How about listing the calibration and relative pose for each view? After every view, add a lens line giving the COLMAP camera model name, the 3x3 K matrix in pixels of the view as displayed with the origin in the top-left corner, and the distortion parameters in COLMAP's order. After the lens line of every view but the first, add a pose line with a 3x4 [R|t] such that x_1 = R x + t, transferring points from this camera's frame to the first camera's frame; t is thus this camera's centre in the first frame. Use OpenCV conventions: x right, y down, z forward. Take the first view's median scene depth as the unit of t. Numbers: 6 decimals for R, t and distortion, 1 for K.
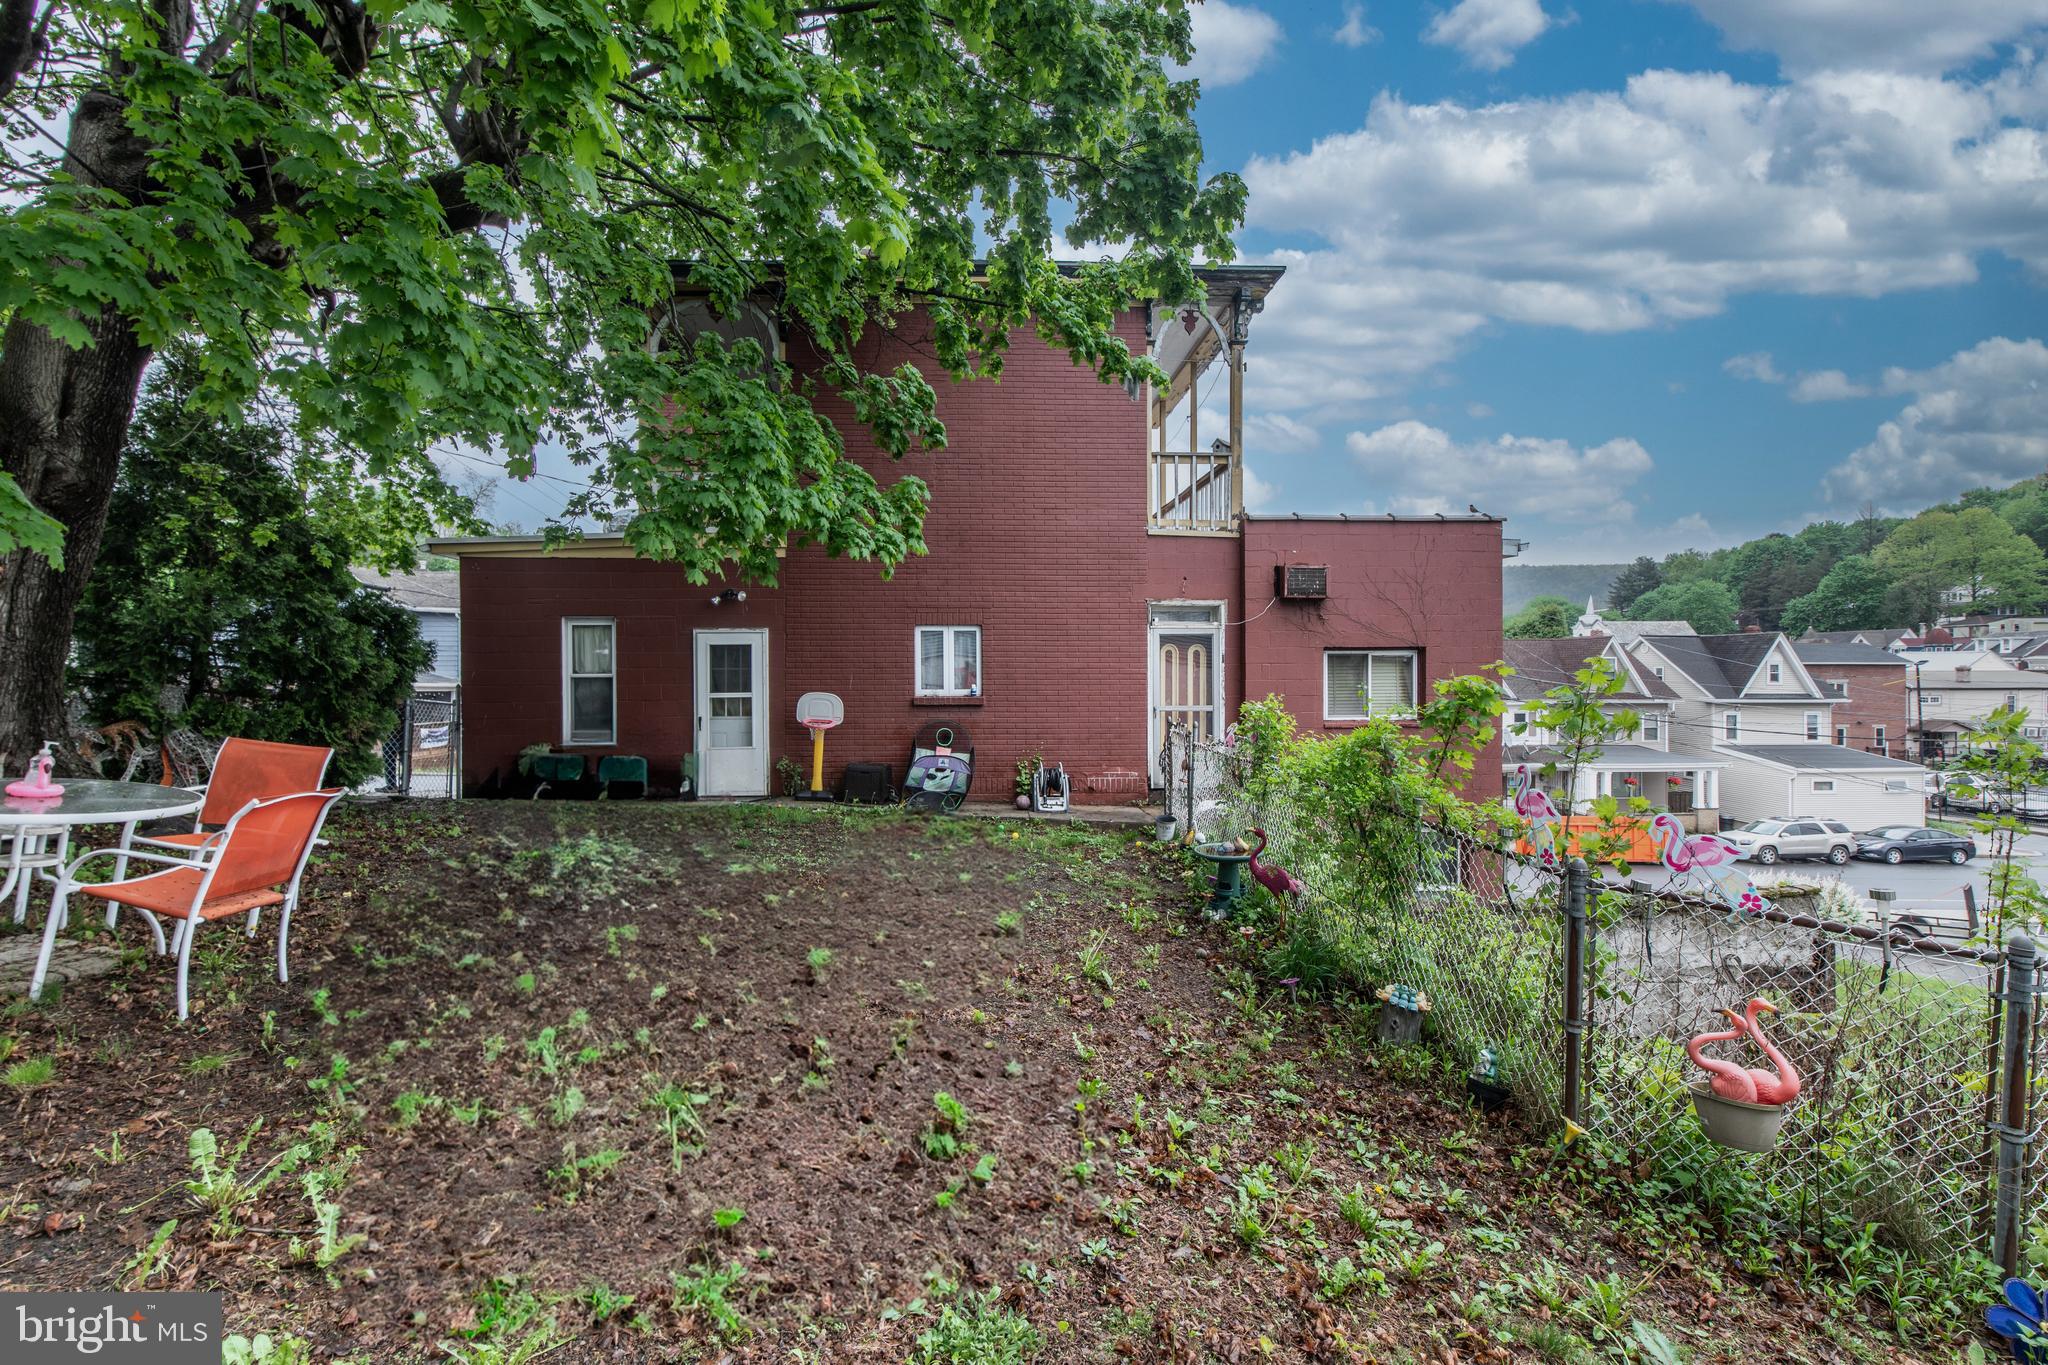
lens RADIAL K [[877.4, 0, 998.8], [0, 877.4, 698.1], [0, 0, 1]] dist [-0.002976, -0.001013]
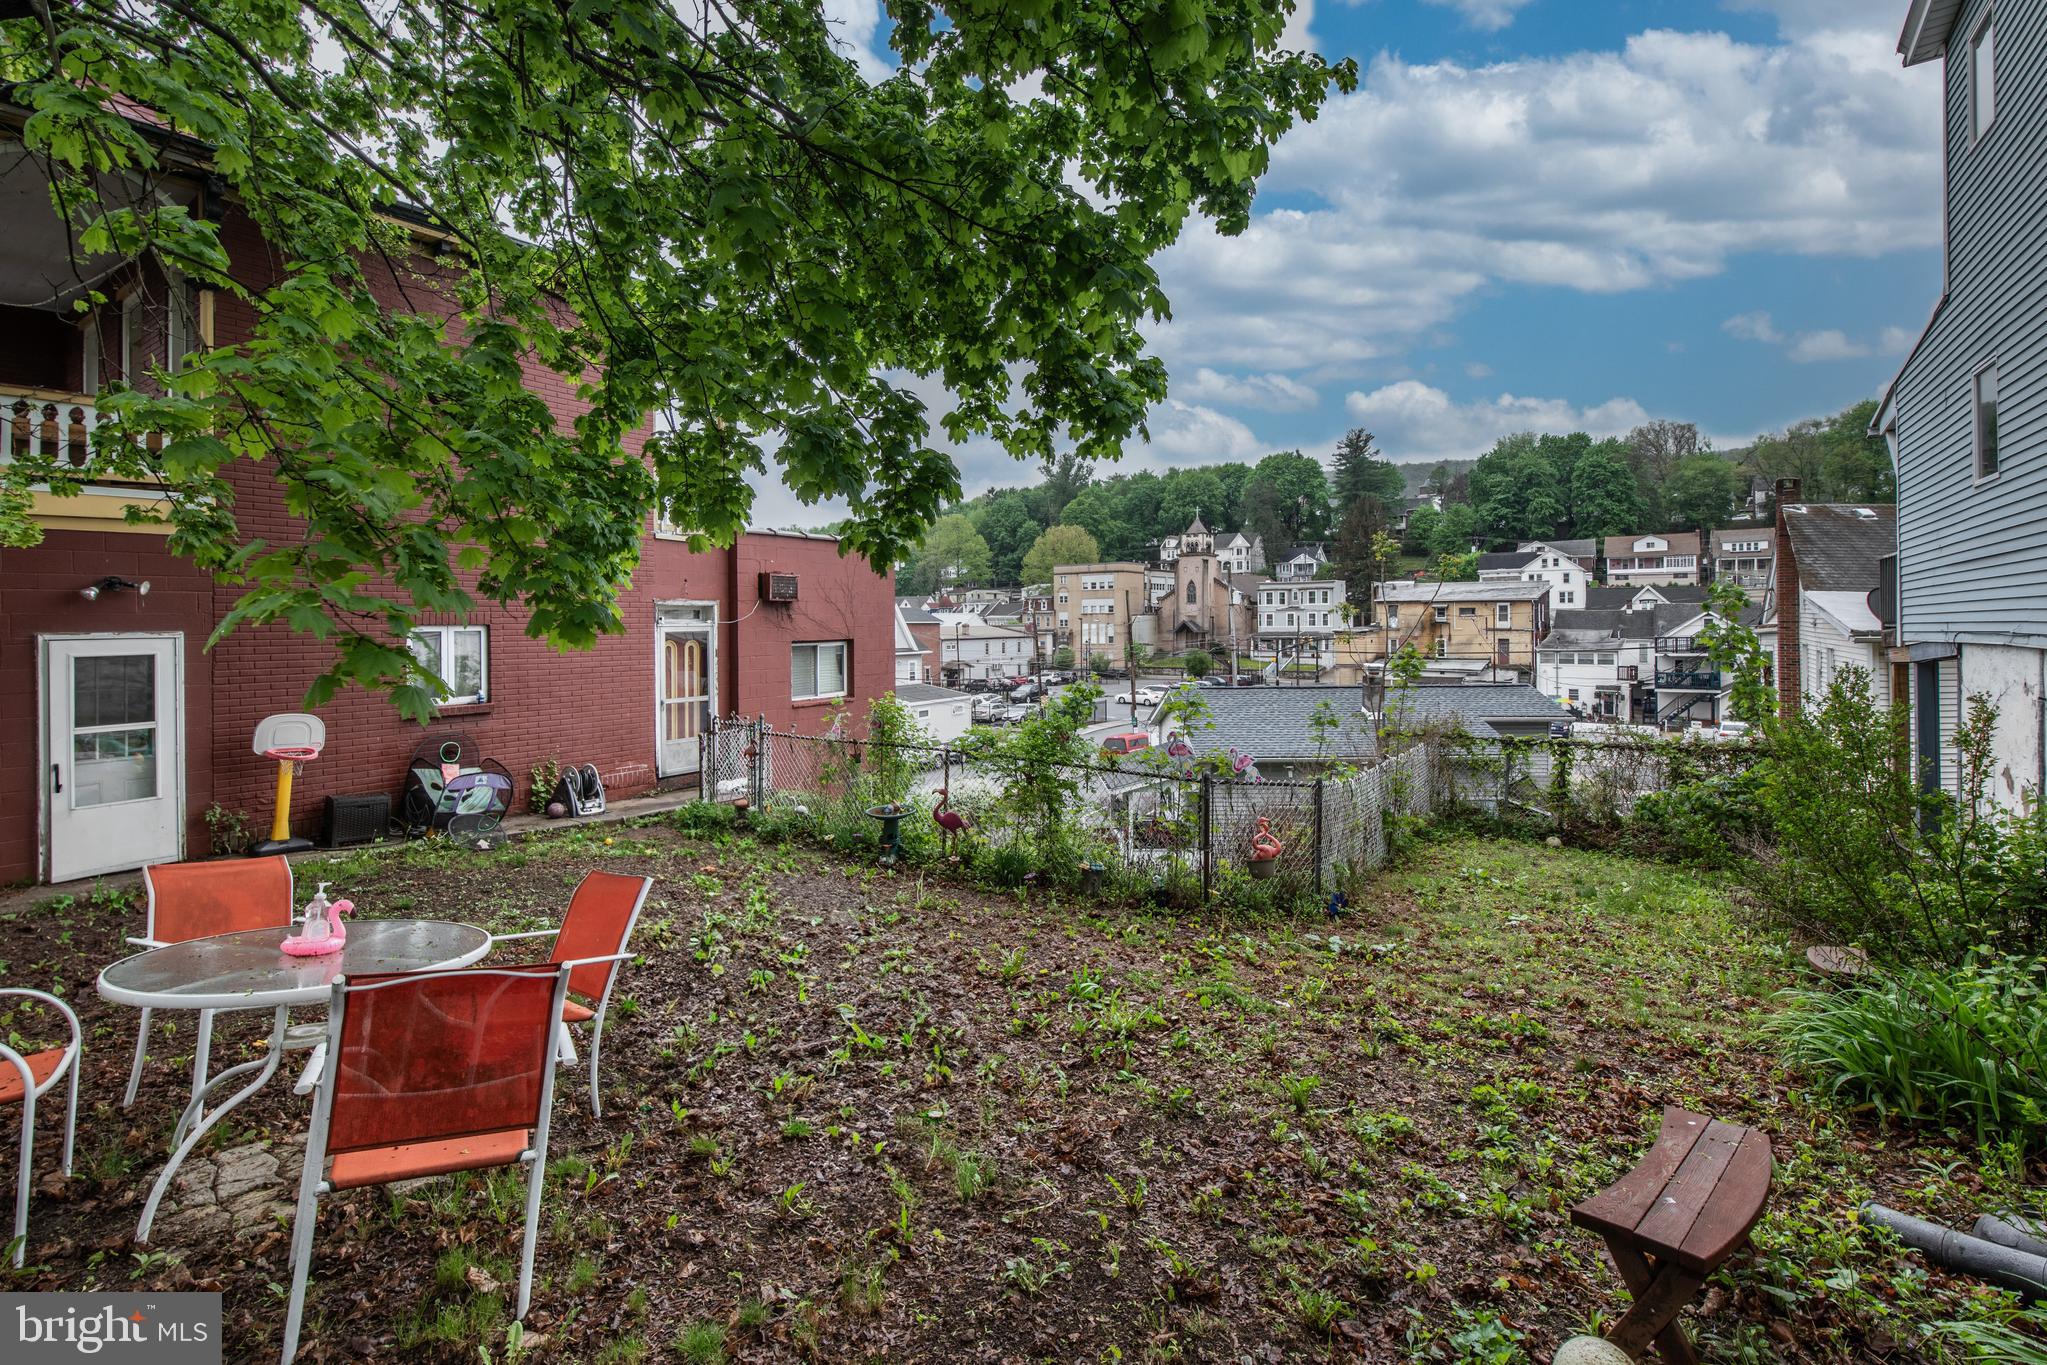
lens RADIAL K [[895.2, 0, 1023.1], [0, 895.2, 633.6], [0, 0, 1]] dist [-0.000638, -0.000356]
pose [[0.609145, -0.013045, 0.792951, -0.100991], [0.031631, 0.999469, -0.007856, -0.011738], [-0.792428, 0.029867, 0.609234, -0.002921]]
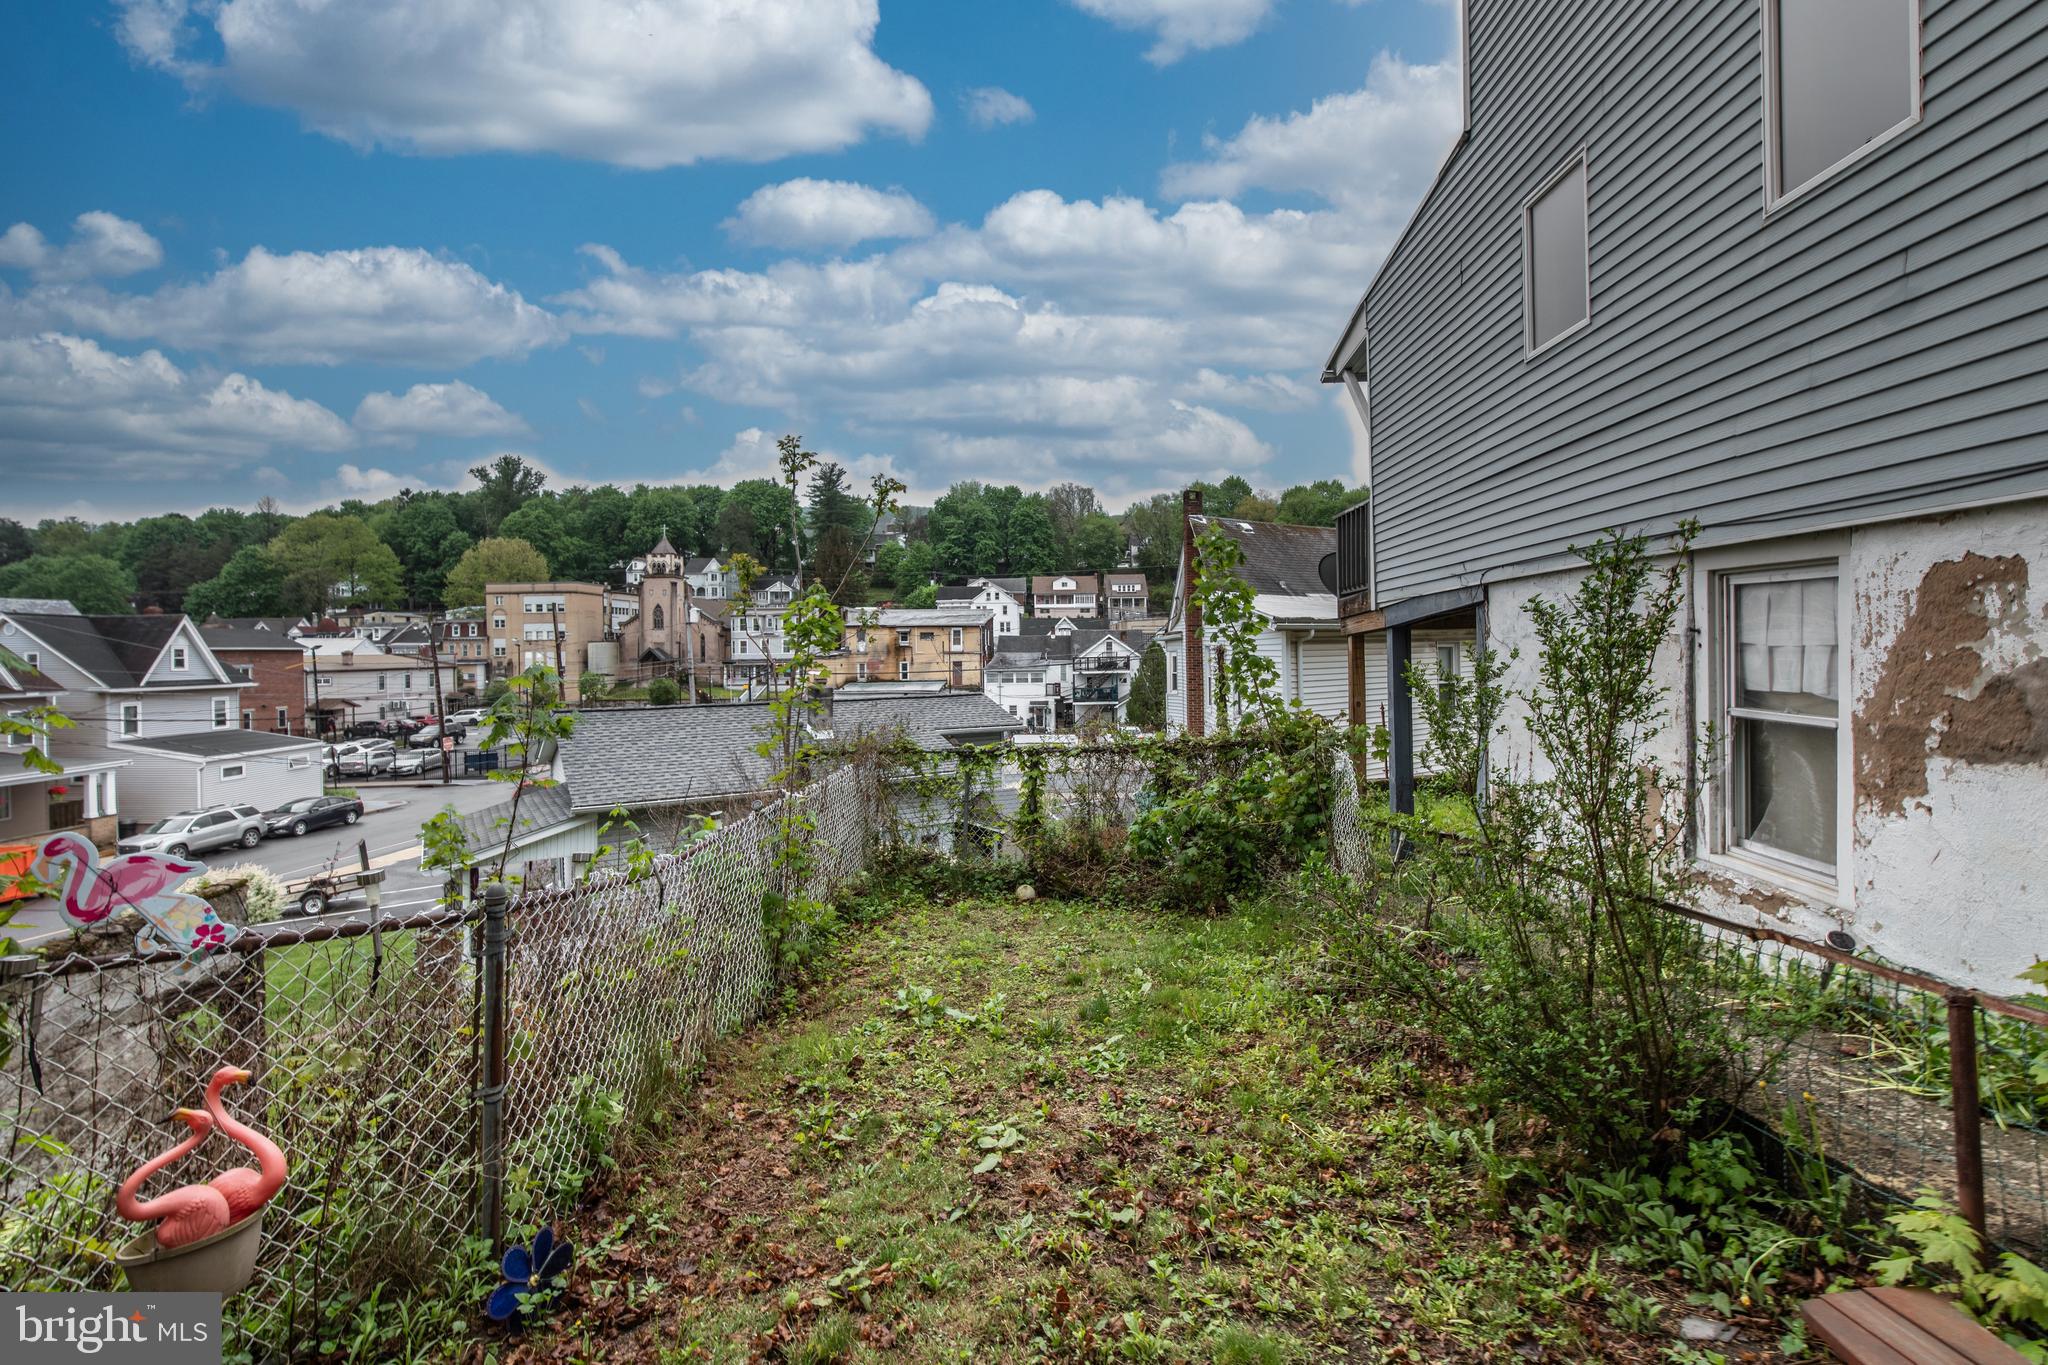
lens RADIAL K [[895.6, 0, 1023.6], [0, 895.6, 633.6], [0, 0, 1]] dist [-0.000638, -0.000356]
pose [[0.087937, 0.015754, 0.996001, 0.011931], [0.041633, 0.998943, -0.019476, 0.001951], [-0.995256, 0.043179, 0.087188, 0.016699]]
